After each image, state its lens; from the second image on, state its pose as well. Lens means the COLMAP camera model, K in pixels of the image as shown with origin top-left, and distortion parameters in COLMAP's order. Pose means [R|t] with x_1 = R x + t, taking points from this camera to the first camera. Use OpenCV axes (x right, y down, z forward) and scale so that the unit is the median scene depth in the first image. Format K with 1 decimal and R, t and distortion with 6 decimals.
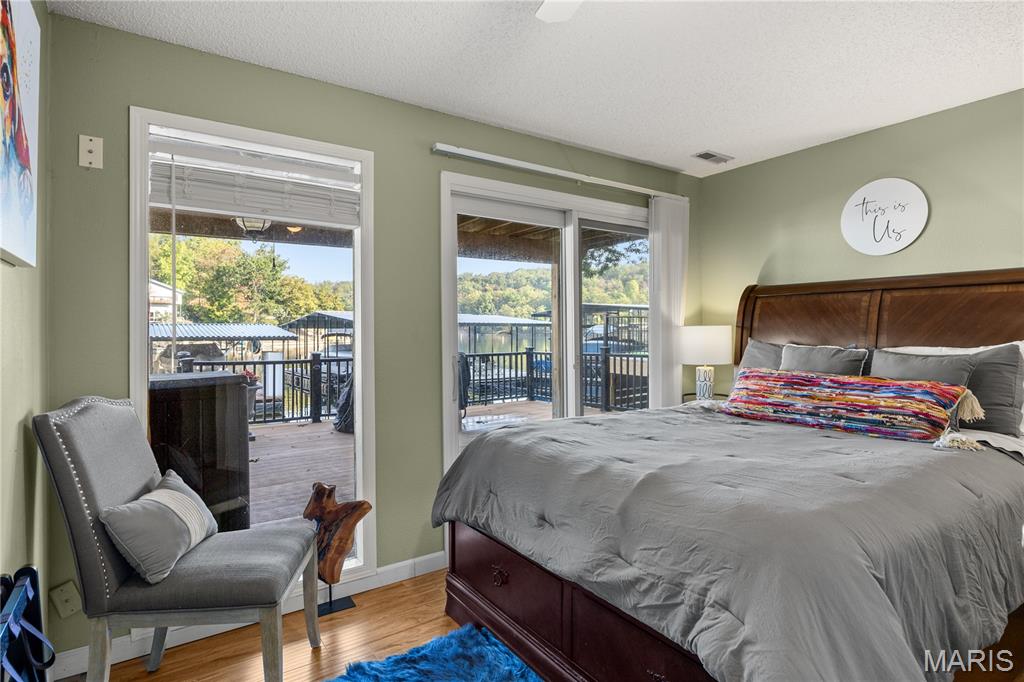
lens RADIAL K [[528.4, 0, 514.4], [0, 528.4, 335.7], [0, 0, 1]] dist [-0.006631, -0.000479]
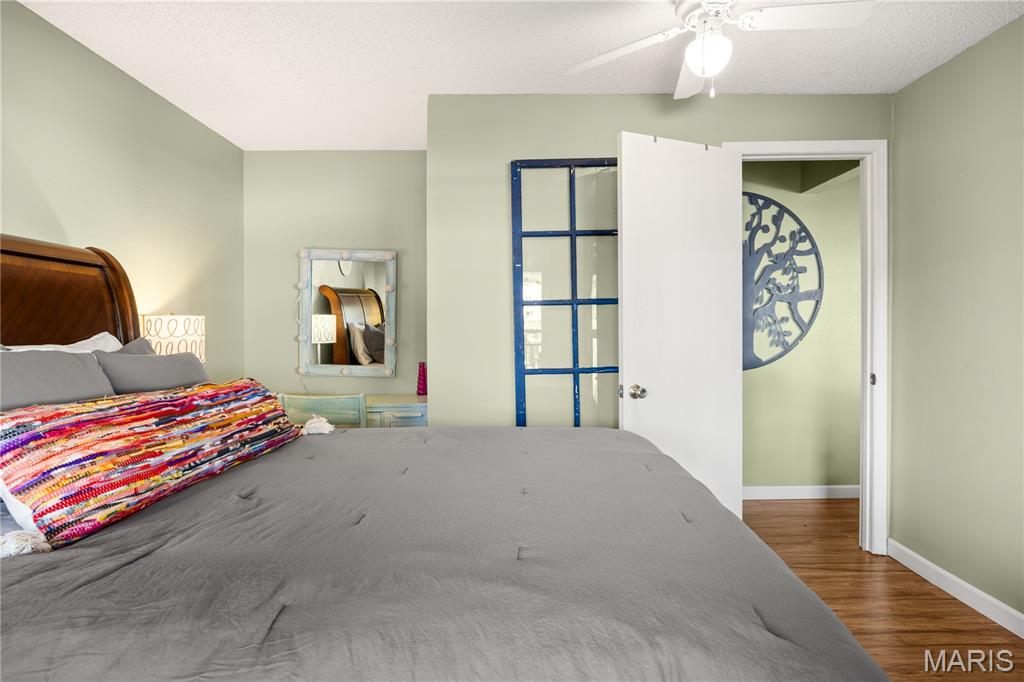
lens RADIAL K [[528.4, 0, 512.9], [0, 528.4, 335.8], [0, 0, 1]] dist [-0.006631, -0.000479]
pose [[-0.828510, -0.002700, 0.559968, -0.062513], [0.007931, 0.999832, 0.016555, 0.004003], [-0.559918, 0.018157, -0.828349, 1.289201]]
